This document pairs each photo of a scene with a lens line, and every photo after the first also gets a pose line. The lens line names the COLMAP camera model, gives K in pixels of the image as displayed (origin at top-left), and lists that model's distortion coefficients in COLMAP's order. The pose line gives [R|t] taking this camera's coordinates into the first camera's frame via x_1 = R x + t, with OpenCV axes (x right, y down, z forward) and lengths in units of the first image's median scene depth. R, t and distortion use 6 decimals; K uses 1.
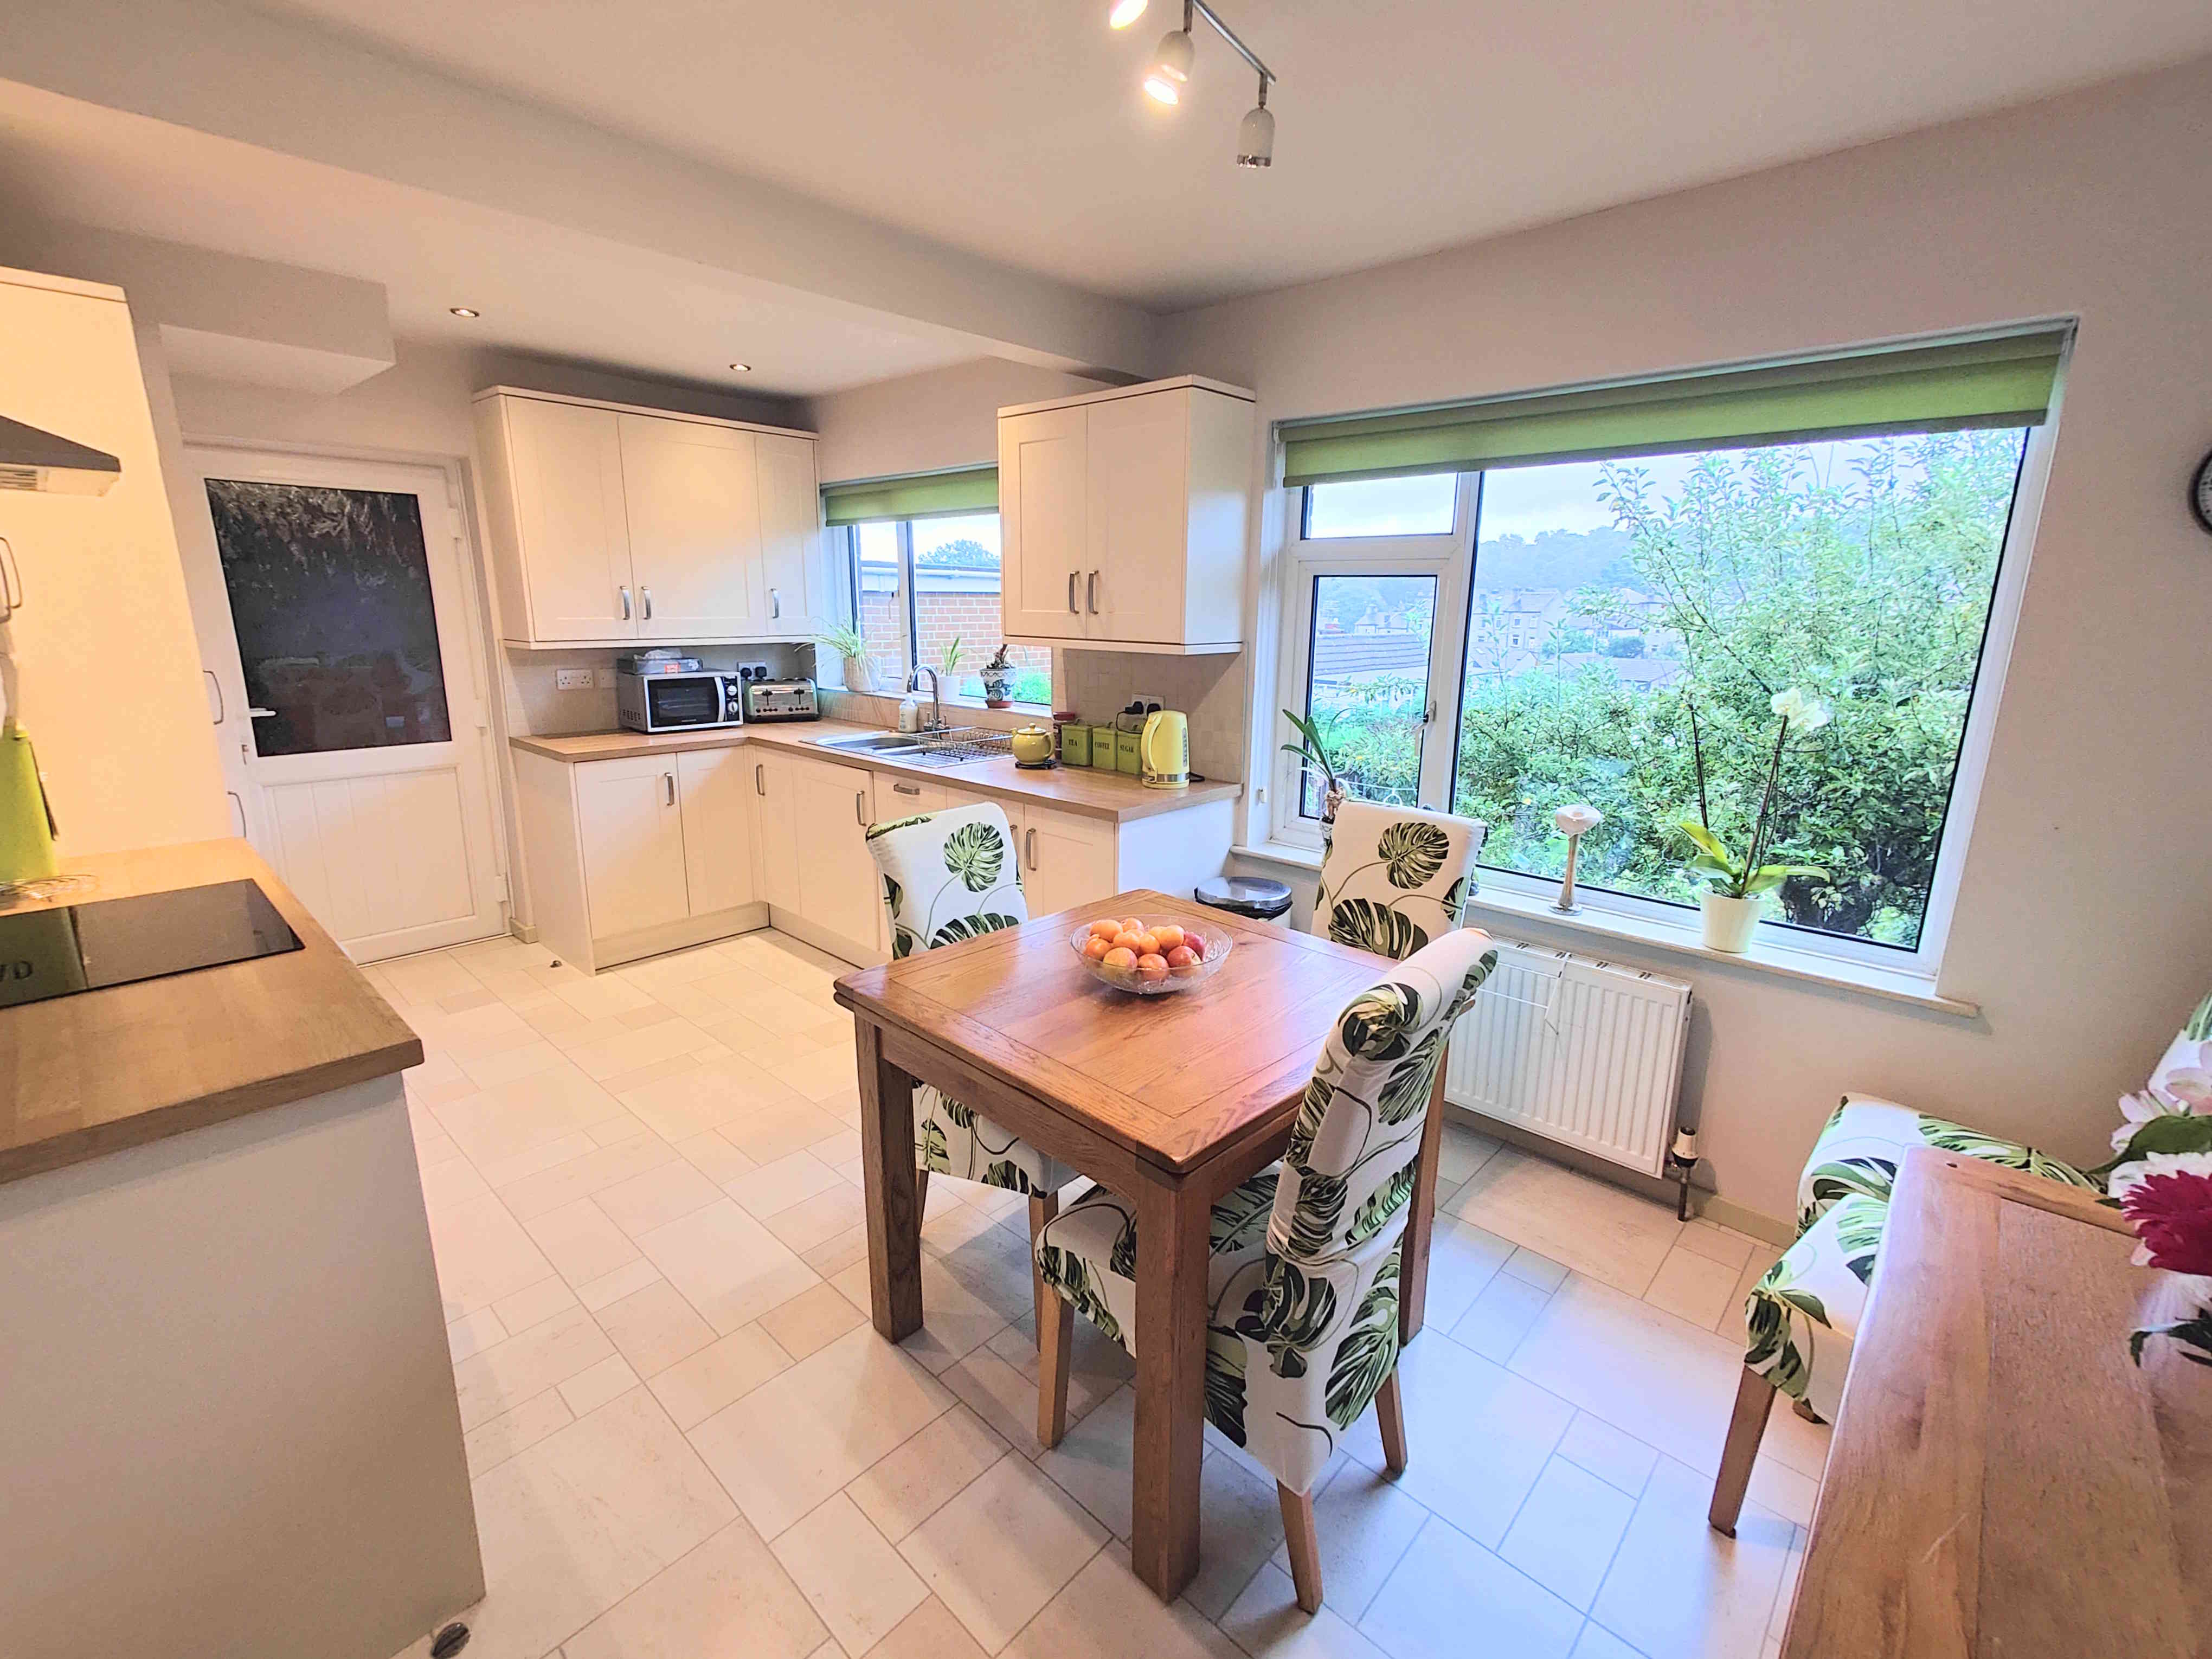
lens RADIAL K [[971.7, 0, 1108.4], [0, 971.7, 819.2], [0, 0, 1]] dist [-0.000346, 0.006394]
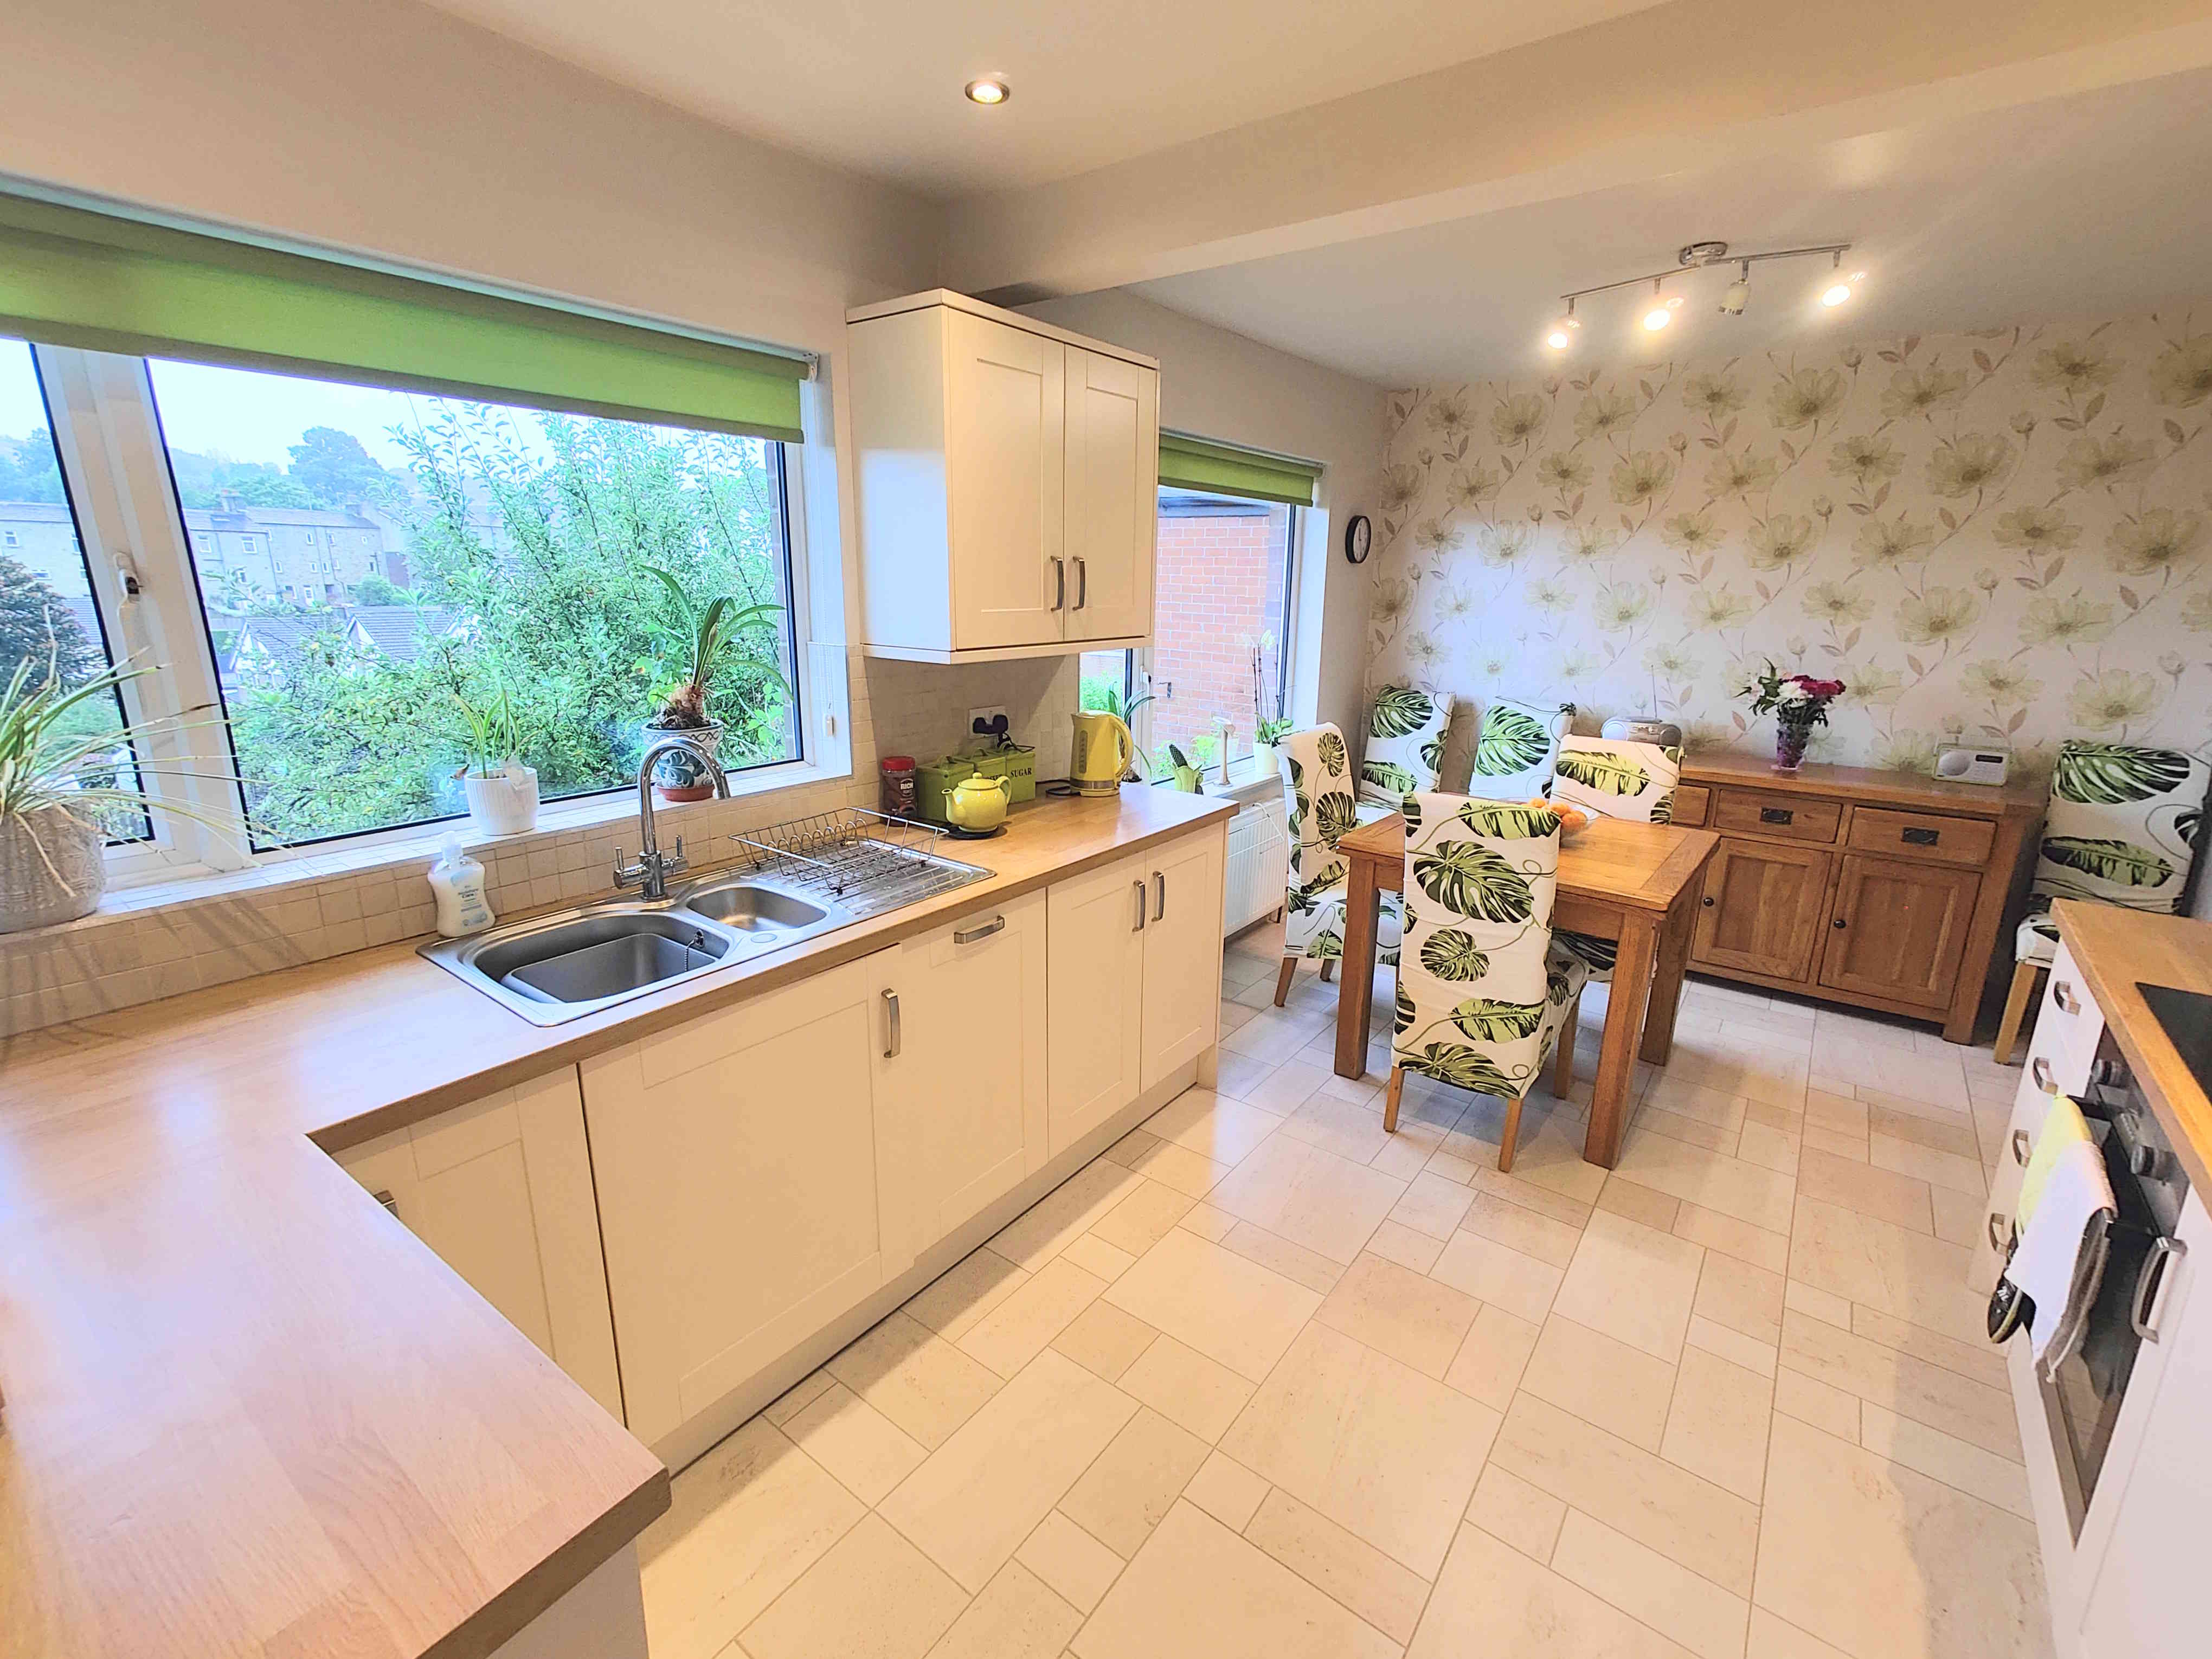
lens RADIAL K [[984.4, 0, 1104.0], [0, 984.4, 823.6], [0, 0, 1]] dist [-0.000741, 0.003476]
pose [[-0.099993, -0.257435, 0.961108, -0.752973], [0.207444, 0.939328, 0.273183, -0.232172], [-0.973123, 0.226693, -0.040523, 0.926017]]
